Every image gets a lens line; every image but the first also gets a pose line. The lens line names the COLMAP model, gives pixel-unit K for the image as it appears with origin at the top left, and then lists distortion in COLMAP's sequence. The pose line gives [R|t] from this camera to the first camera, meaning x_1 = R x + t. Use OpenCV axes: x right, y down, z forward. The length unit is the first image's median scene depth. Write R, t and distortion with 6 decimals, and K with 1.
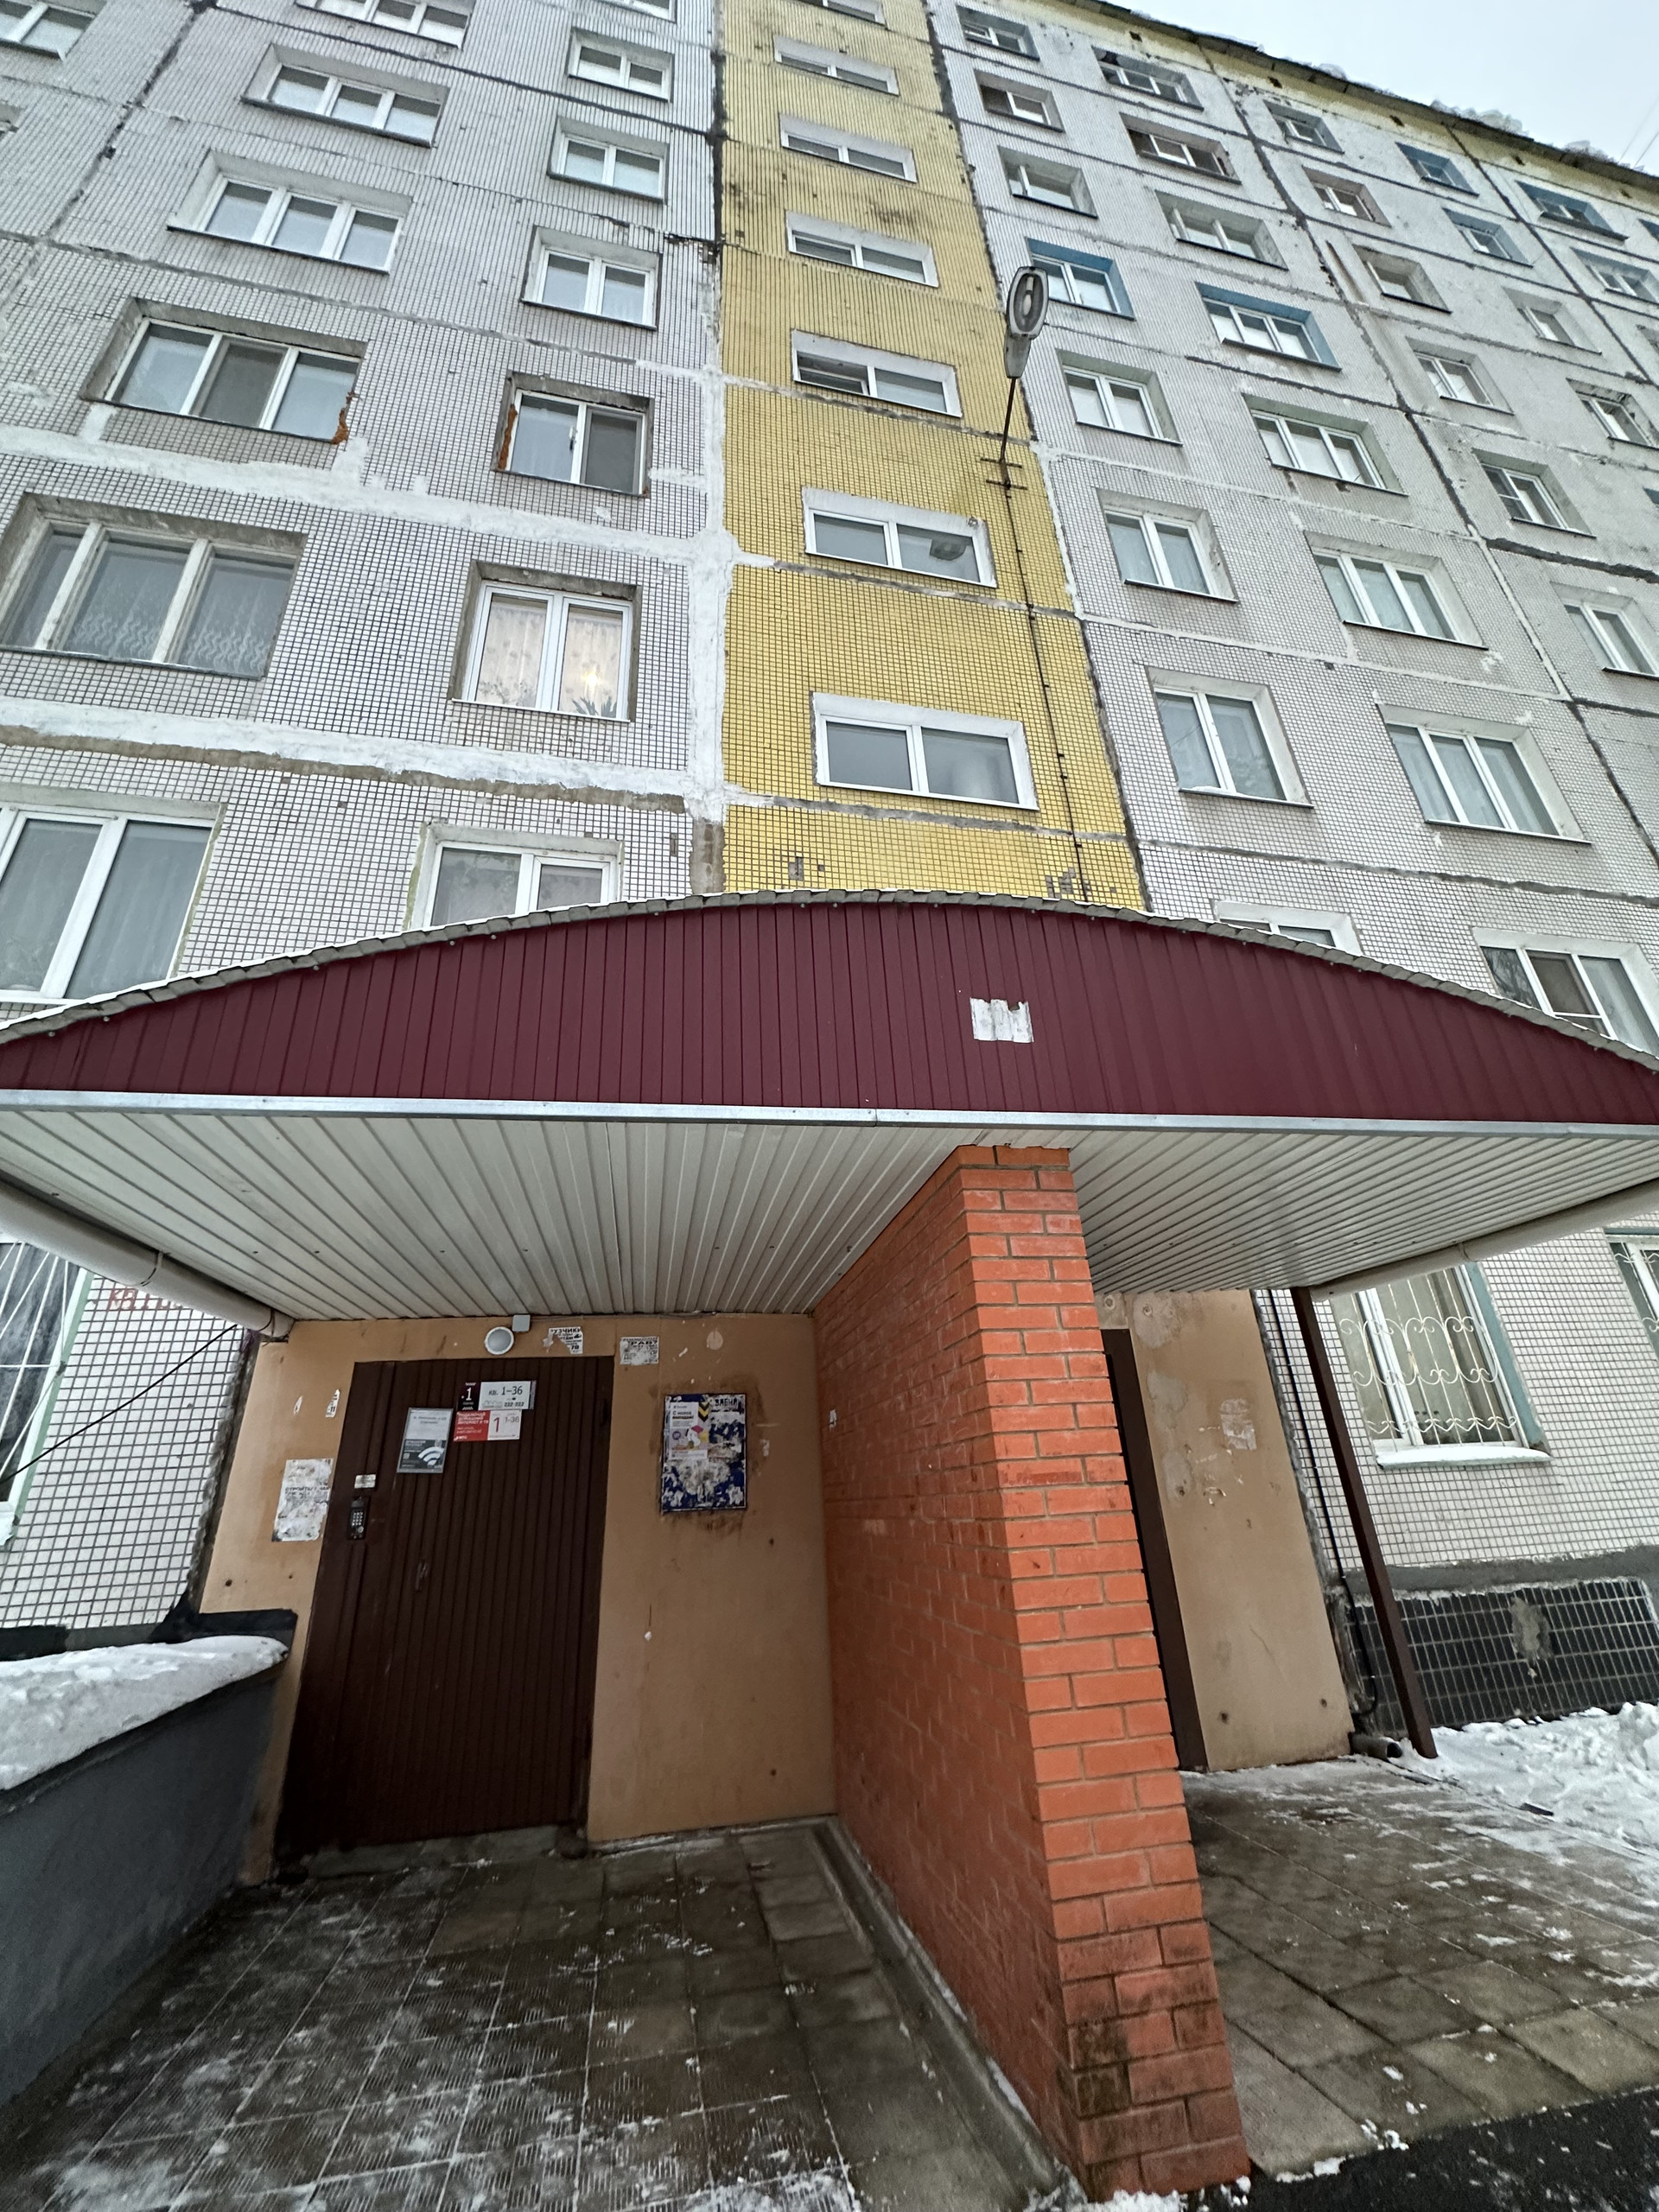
lens RADIAL K [[817.2, 0, 824.3], [0, 817.2, 1189.8], [0, 0, 1]] dist [-0.000169, 0.000154]
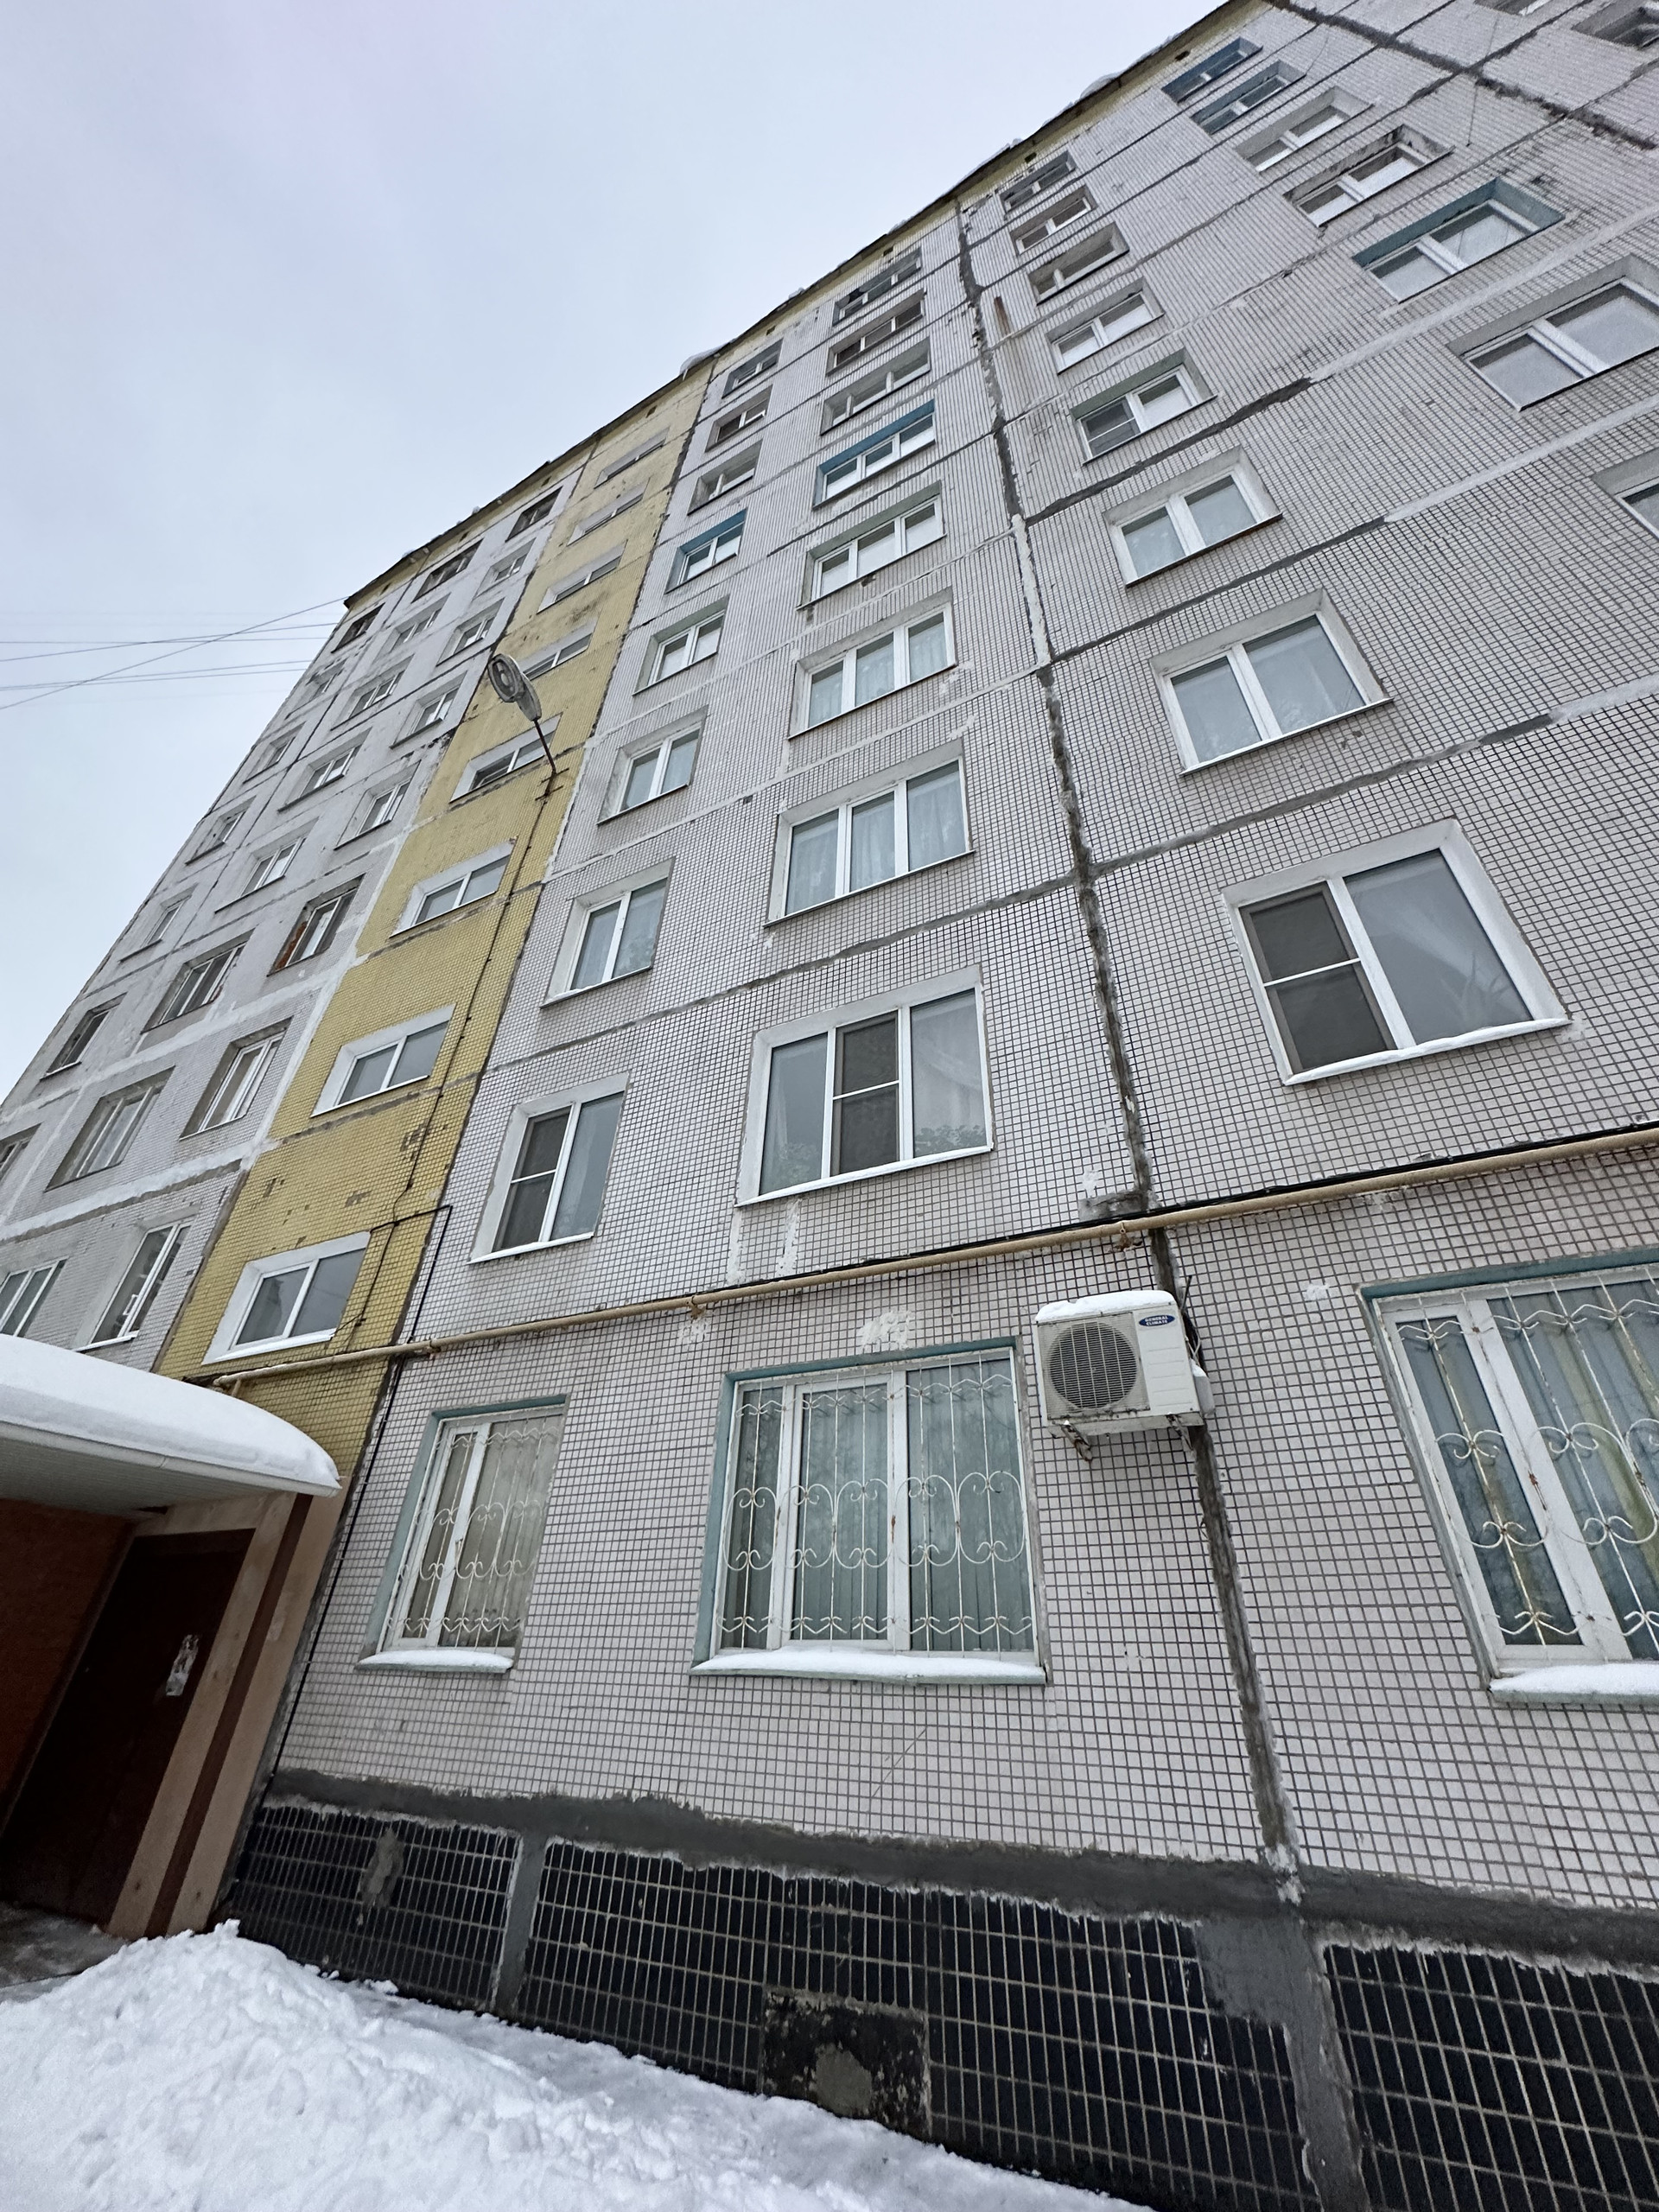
lens RADIAL K [[880.0, 0, 831.6], [0, 880.0, 1104.1], [0, 0, 1]] dist [-0.001753, 0.000551]
pose [[0.786082, -0.281888, -0.550104, 1.903947], [0.159119, 0.952249, -0.260582, 0.041950], [0.597291, 0.117307, 0.793400, 0.369918]]
